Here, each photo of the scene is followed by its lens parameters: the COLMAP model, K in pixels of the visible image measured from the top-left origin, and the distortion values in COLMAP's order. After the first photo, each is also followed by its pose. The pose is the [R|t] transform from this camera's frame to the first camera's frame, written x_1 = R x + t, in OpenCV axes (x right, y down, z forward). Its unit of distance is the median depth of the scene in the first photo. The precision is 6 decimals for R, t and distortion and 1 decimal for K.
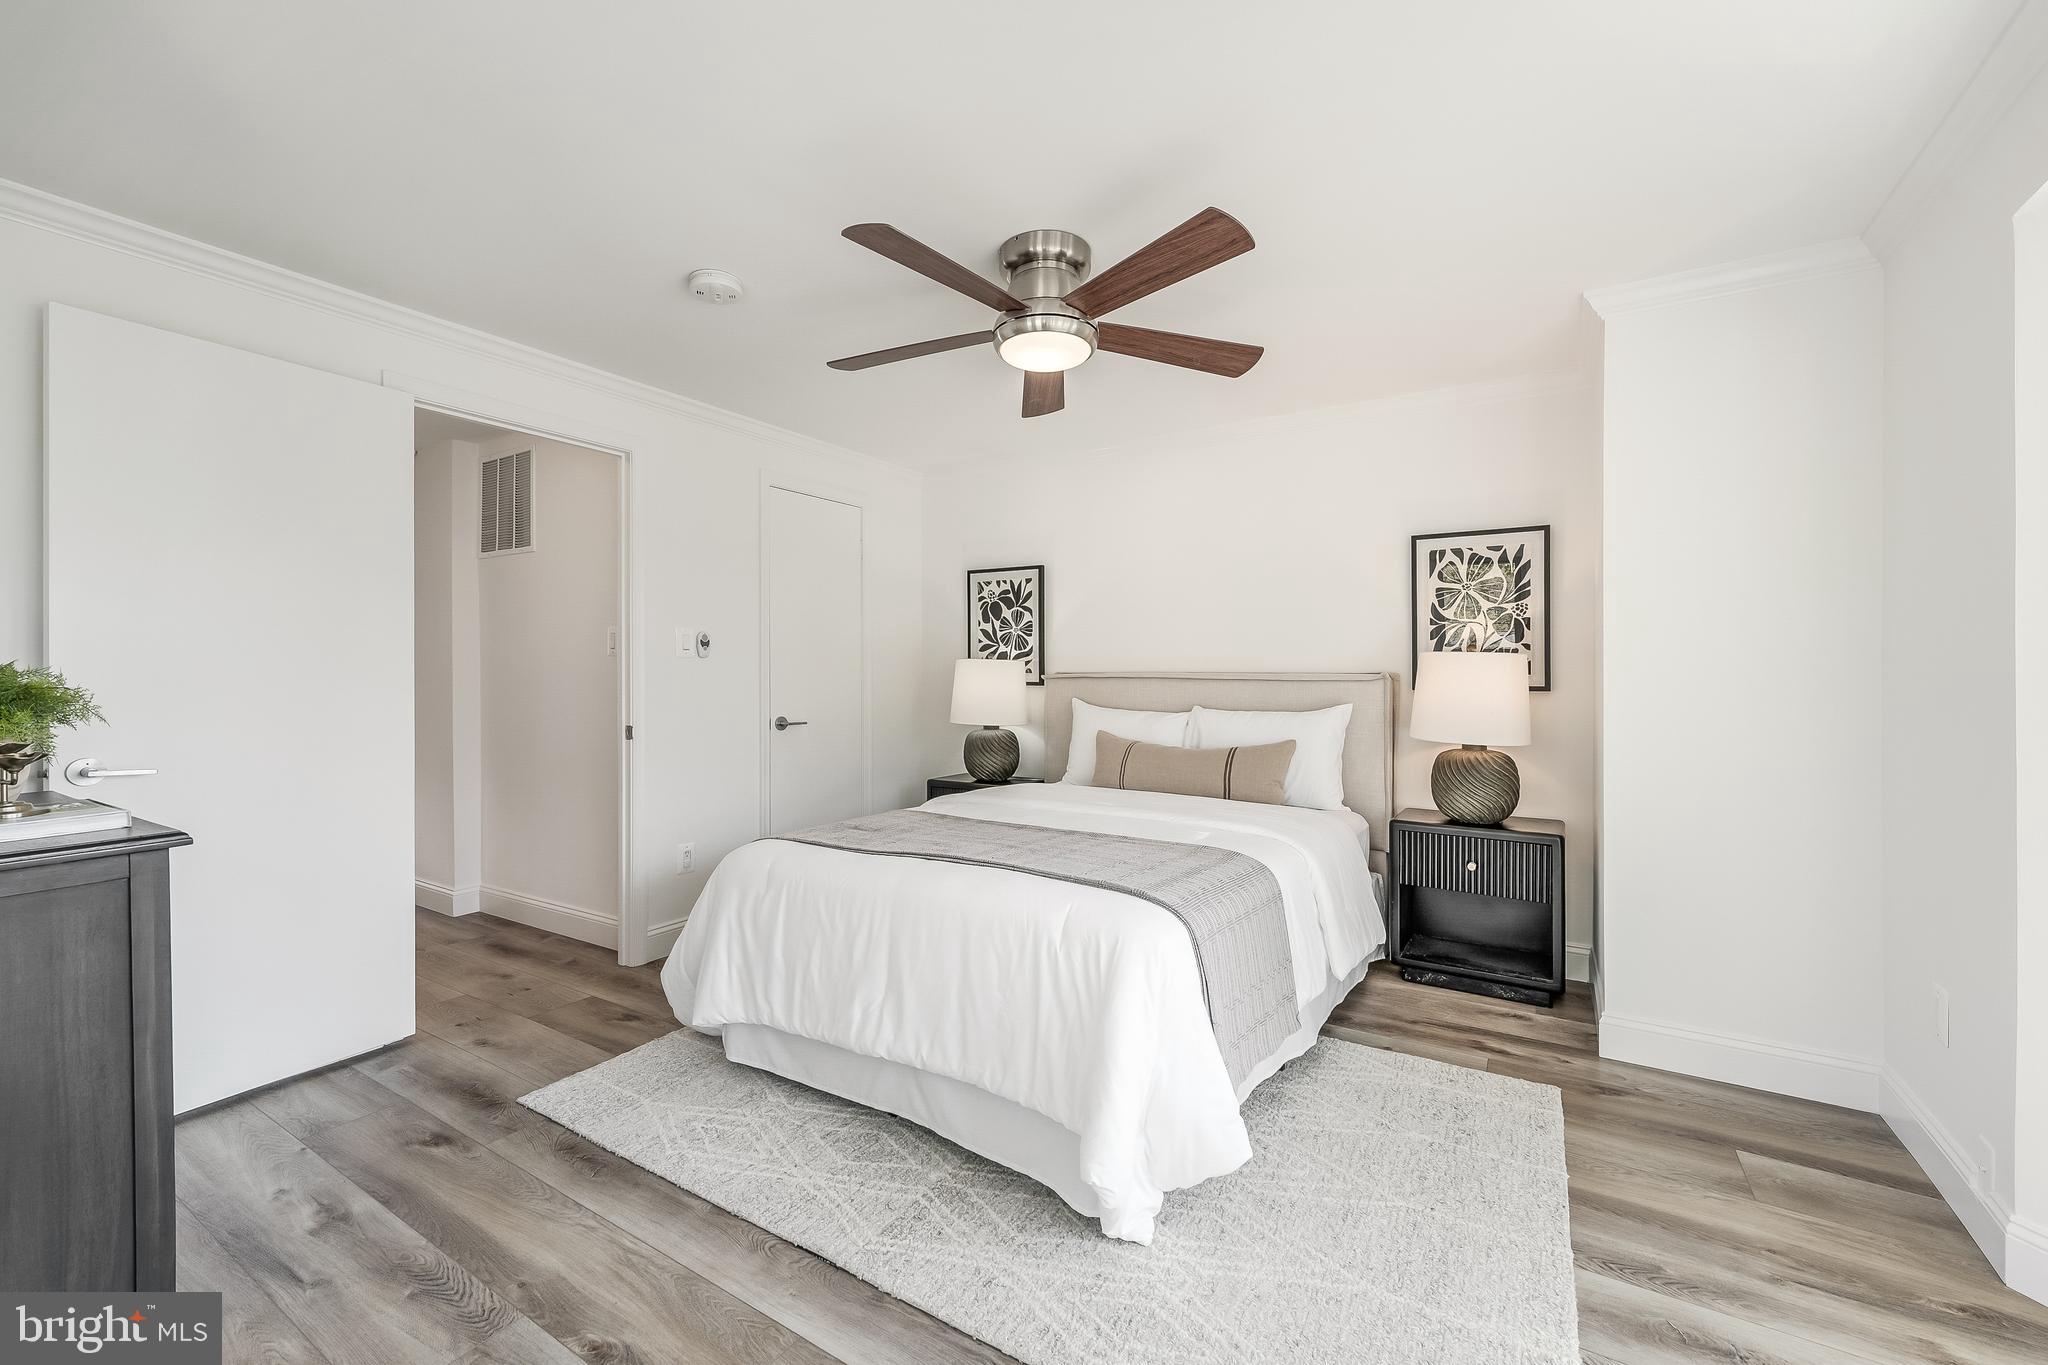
lens RADIAL K [[825.3, 0, 1026.3], [0, 825.3, 666.9], [0, 0, 1]] dist [0.003607, -0.000415]
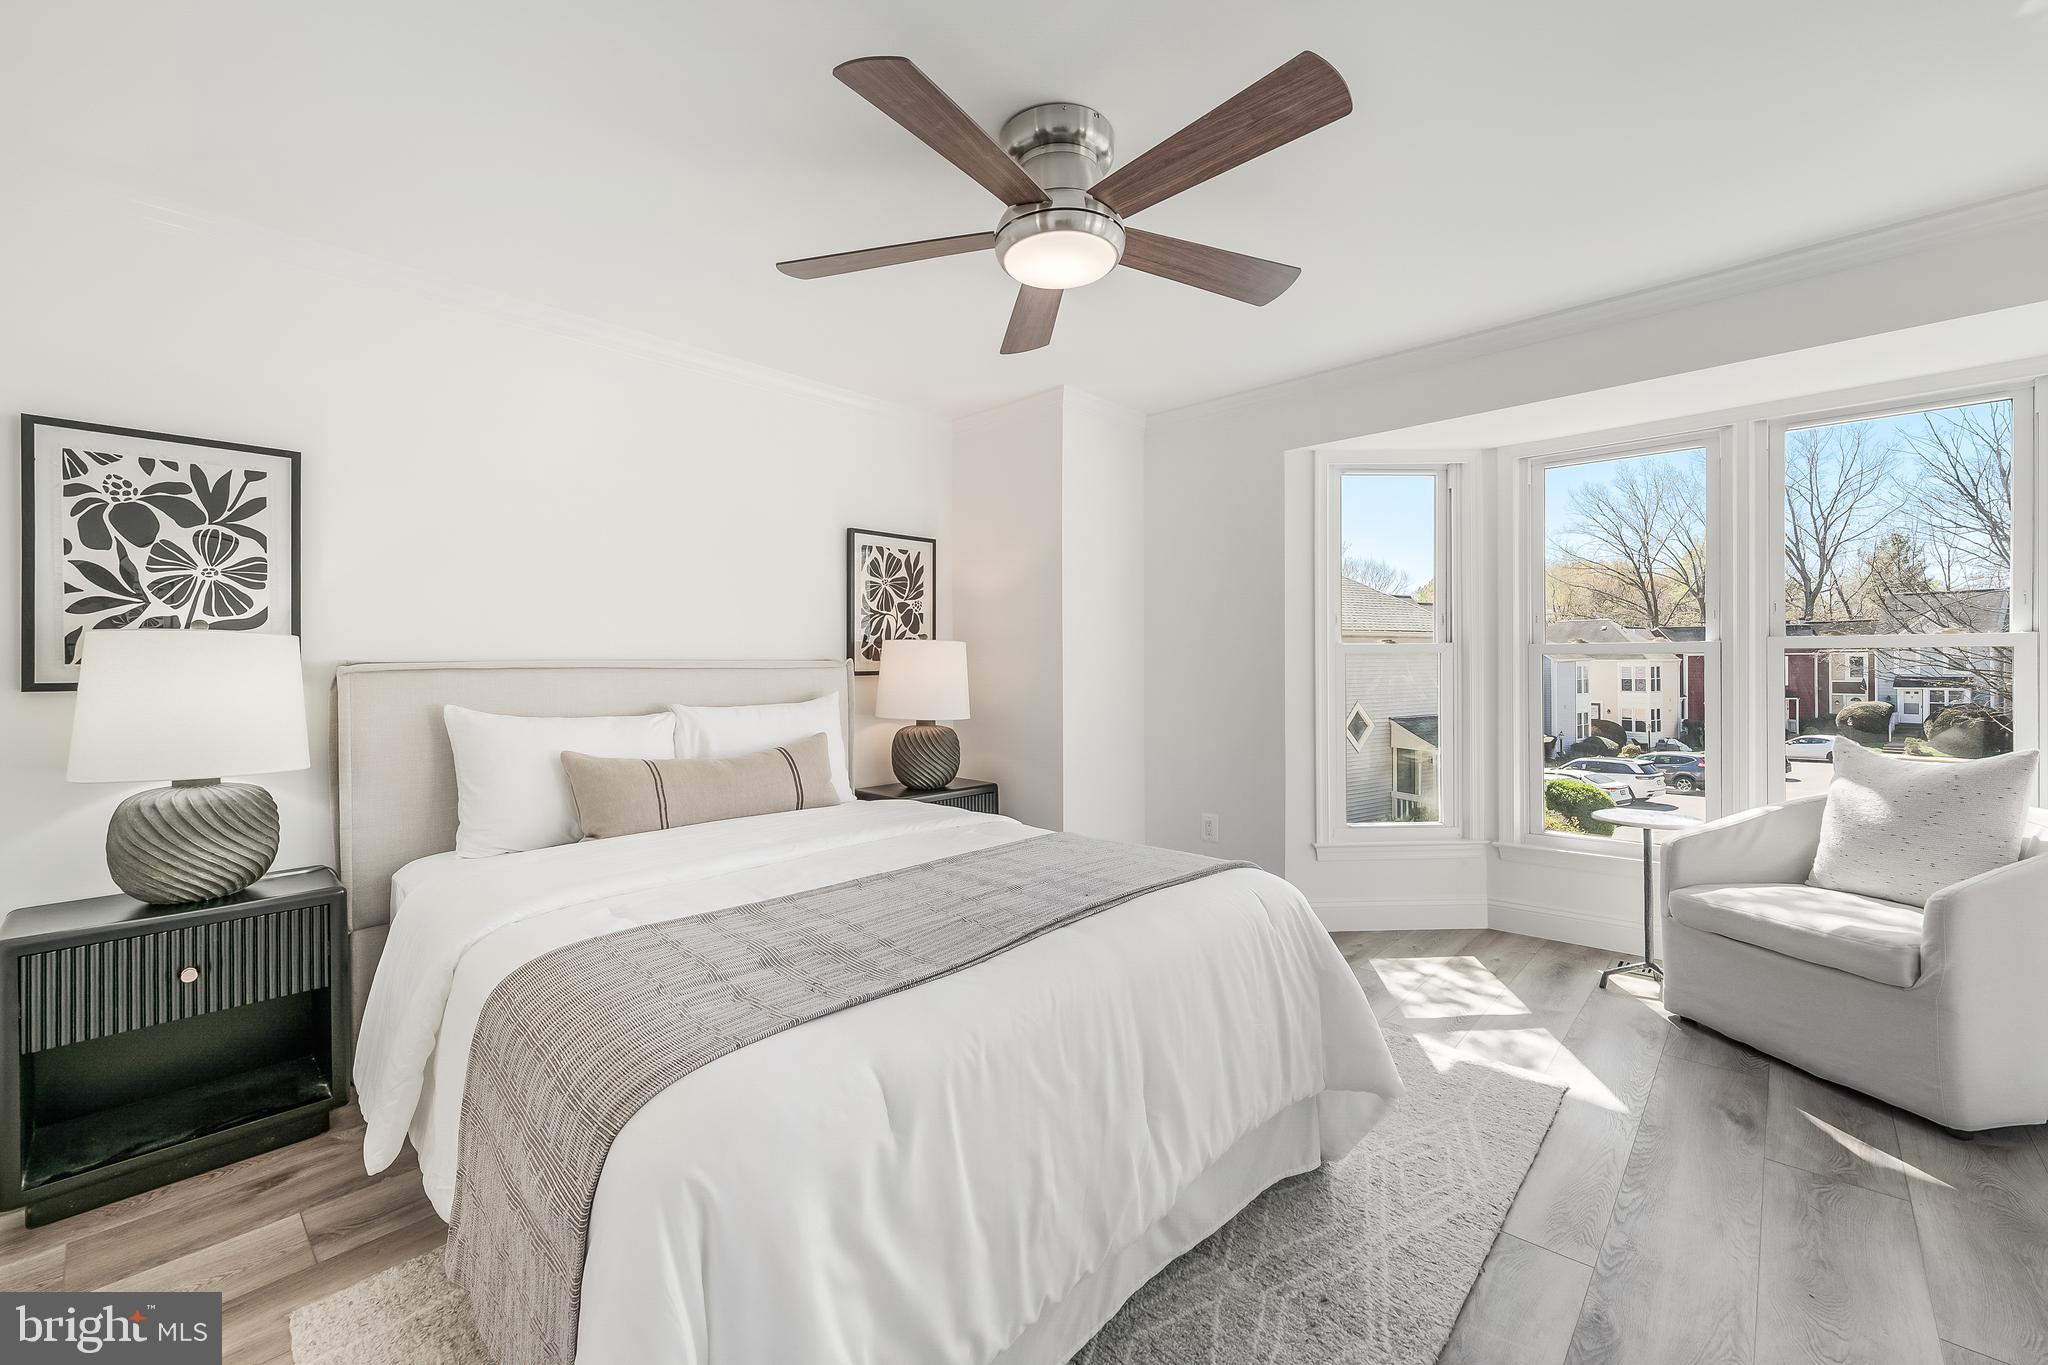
lens RADIAL K [[825.3, 0, 1026.3], [0, 825.3, 666.9], [0, 0, 1]] dist [0.003607, -0.000415]
pose [[0.189396, -0.008942, 0.981860, -0.440003], [0.000670, 0.999959, 0.008977, 0.006695], [-0.981901, -0.001042, 0.189394, 0.496804]]
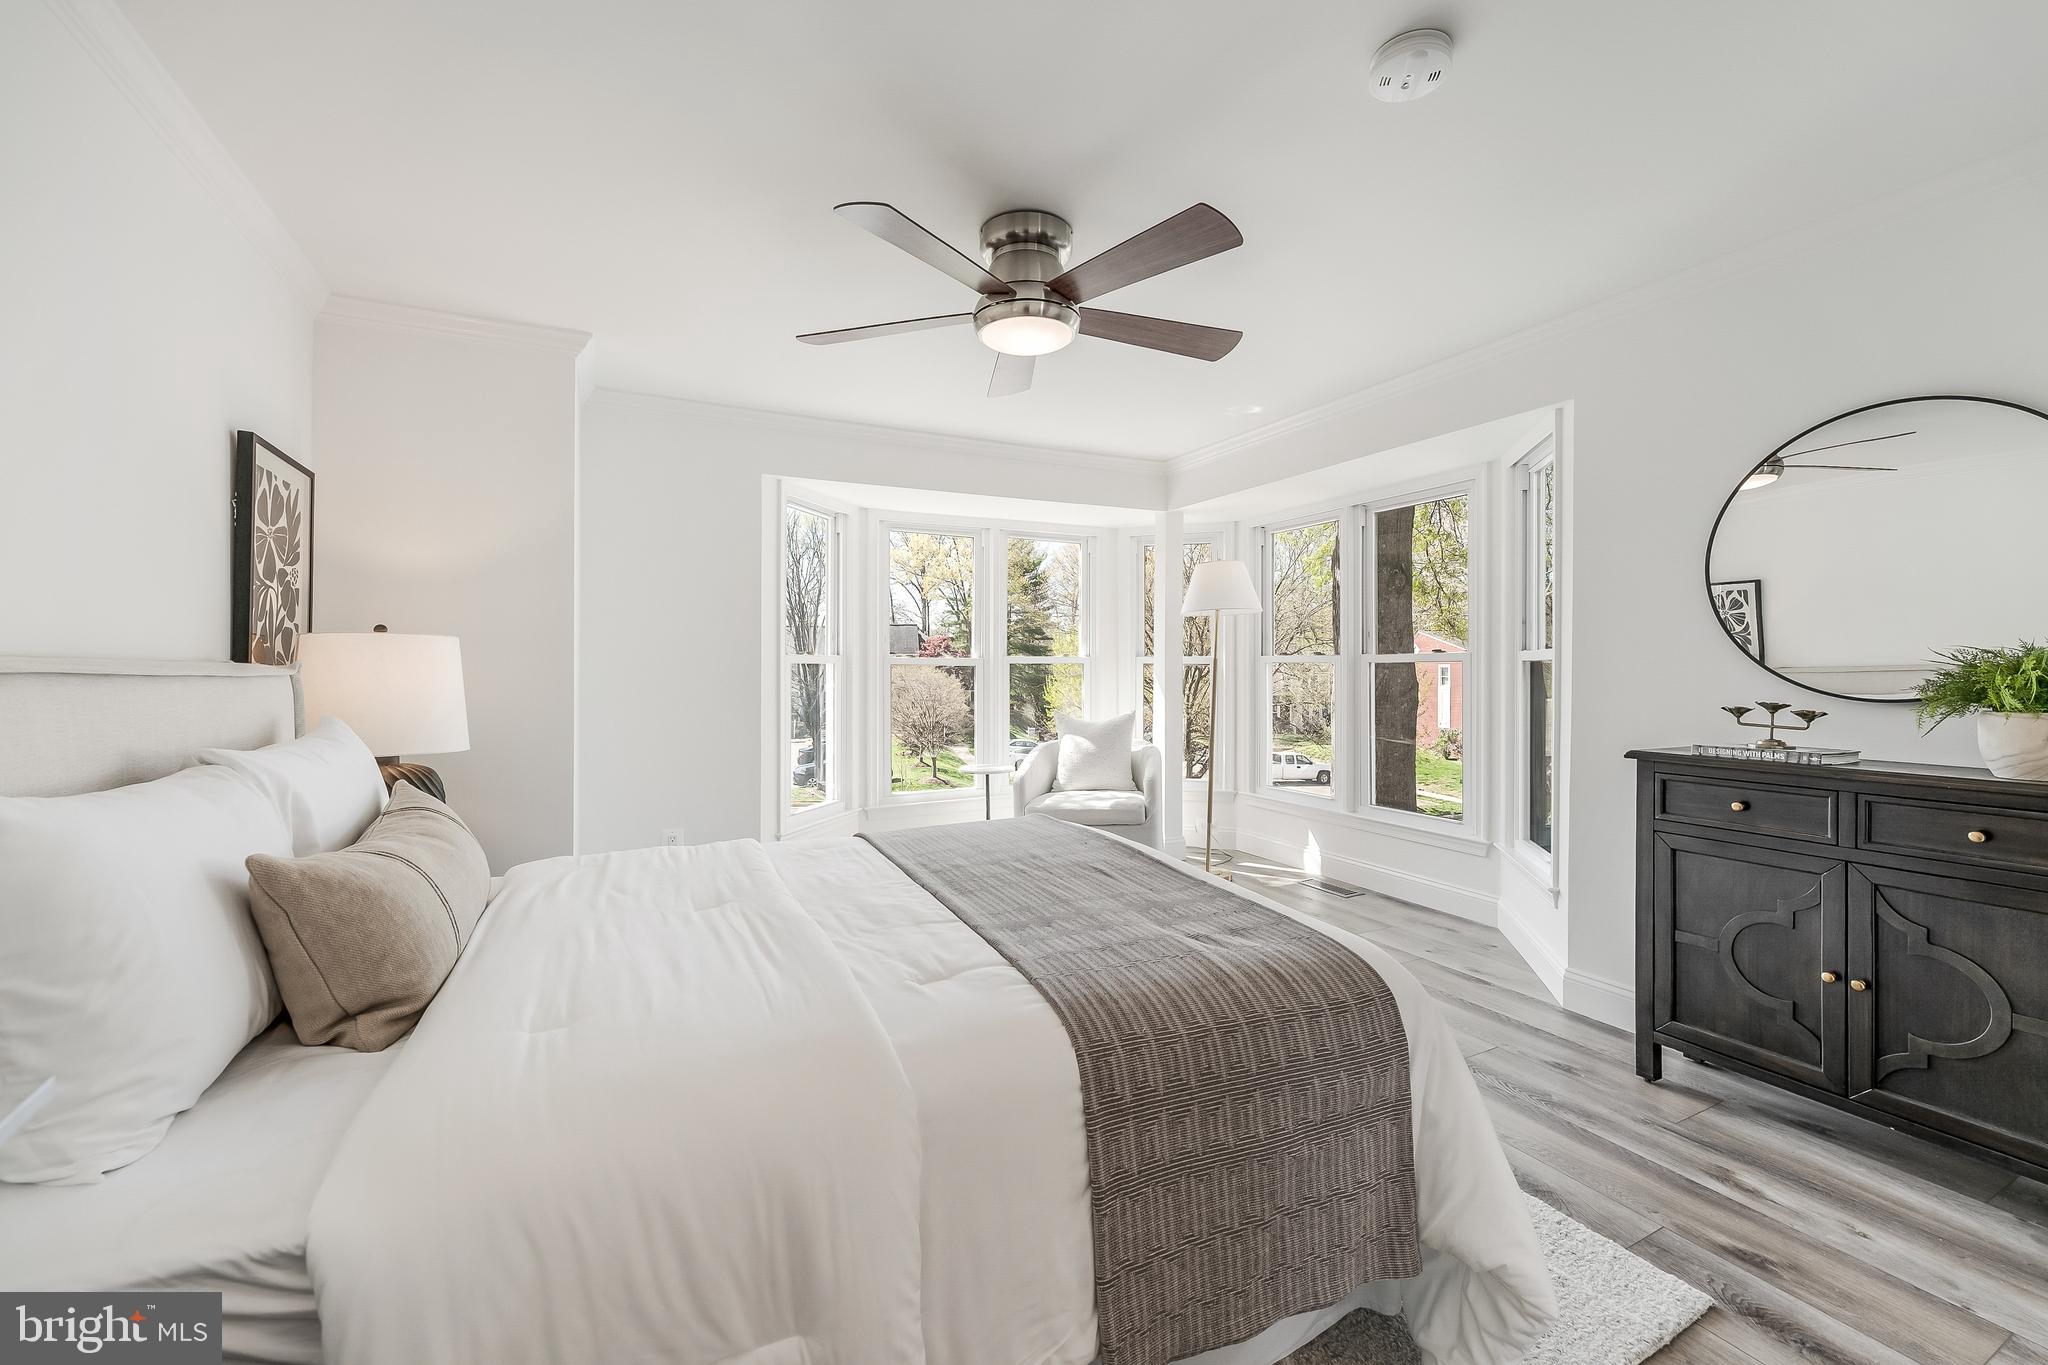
lens RADIAL K [[825.3, 0, 1026.3], [0, 825.3, 666.9], [0, 0, 1]] dist [0.003607, -0.000415]
pose [[-0.856381, 0.003297, 0.516334, -0.274173], [-0.001110, 0.999966, -0.008226, 0.012993], [-0.516343, -0.007618, -0.856348, 1.039799]]
